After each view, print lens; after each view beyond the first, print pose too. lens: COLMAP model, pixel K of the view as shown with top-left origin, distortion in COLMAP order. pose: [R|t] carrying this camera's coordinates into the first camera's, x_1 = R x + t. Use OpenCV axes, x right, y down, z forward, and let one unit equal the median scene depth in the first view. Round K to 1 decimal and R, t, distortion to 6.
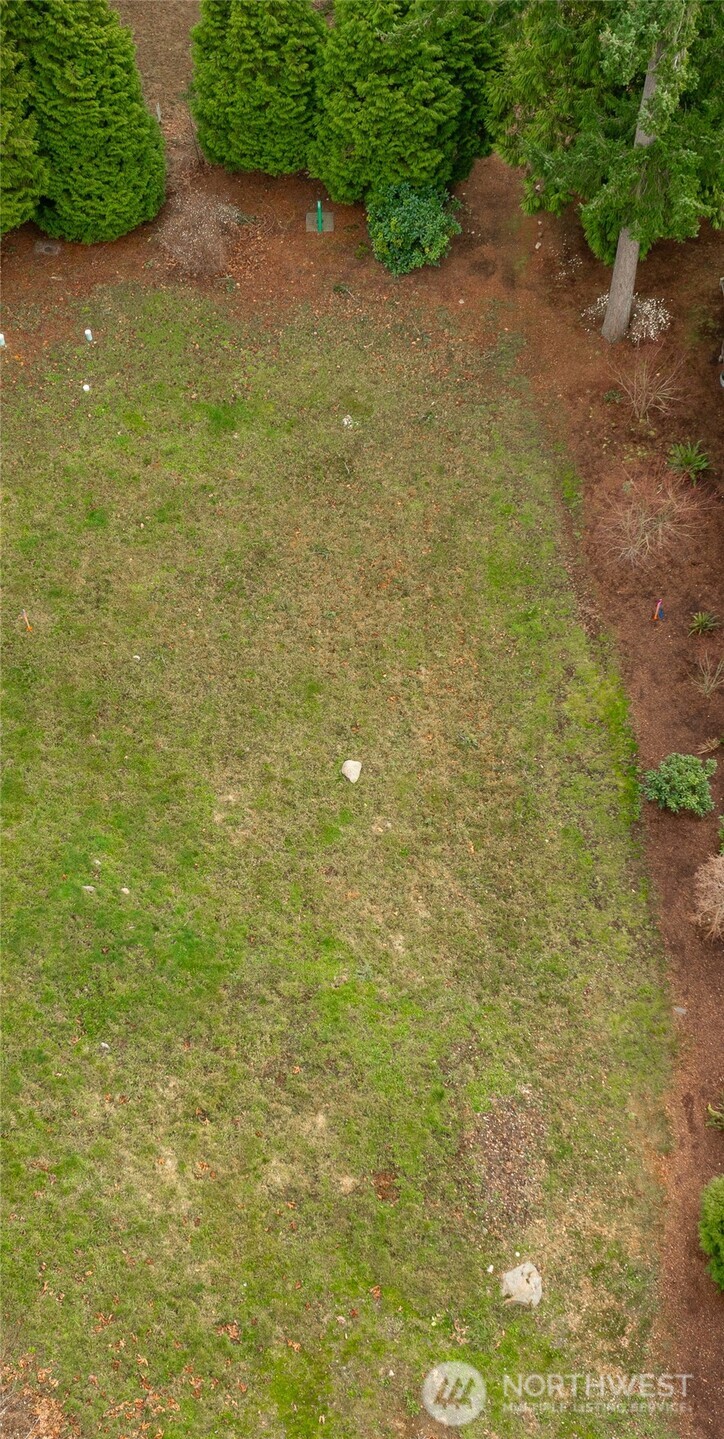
lens RADIAL K [[1762.9, 0, 336.1], [0, 1762.9, 719.9], [0, 0, 1]] dist [-0.006536, 0.036952]
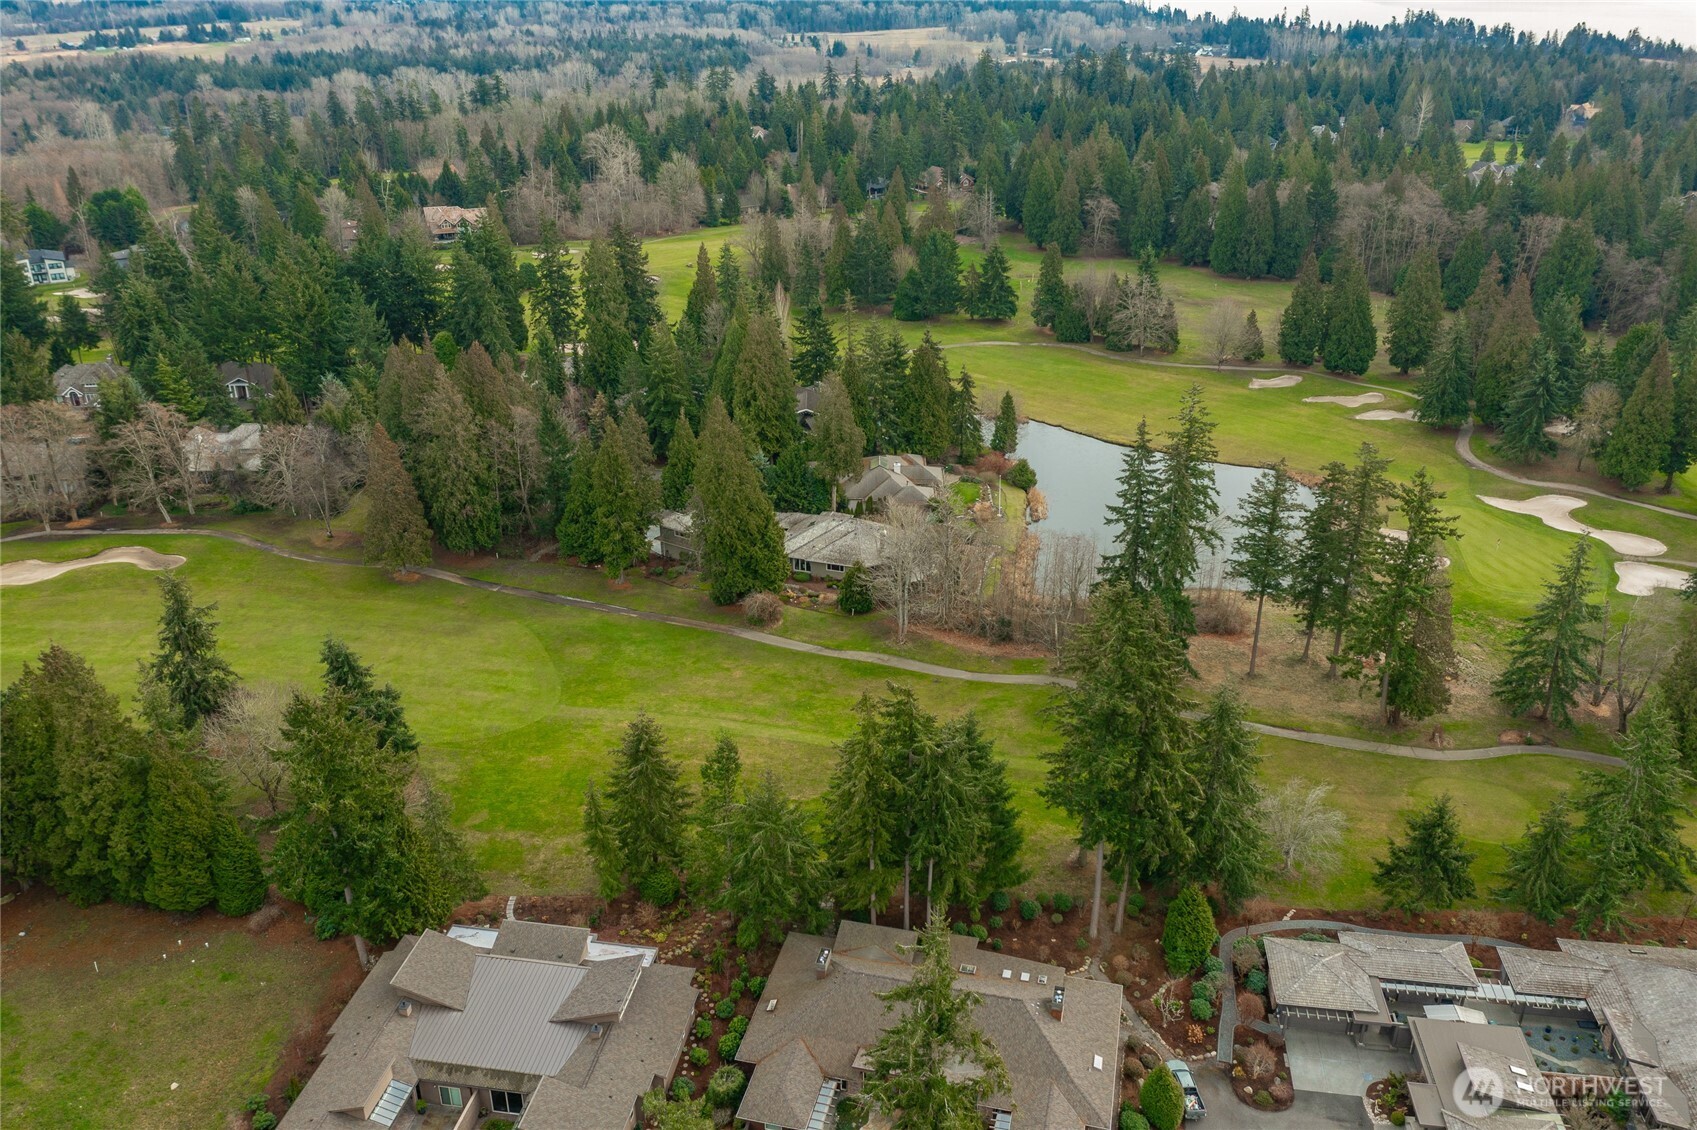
lens RADIAL K [[1340.6, 0, 848.5], [0, 1340.6, 565.0], [0, 0, 1]] dist [-0.002756, 0.037103]
pose [[0.981271, 0.094423, -0.167901, 1.513409], [-0.170083, 0.833896, -0.525061, 0.311835], [0.090434, 0.543785, 0.834338, -1.404380]]
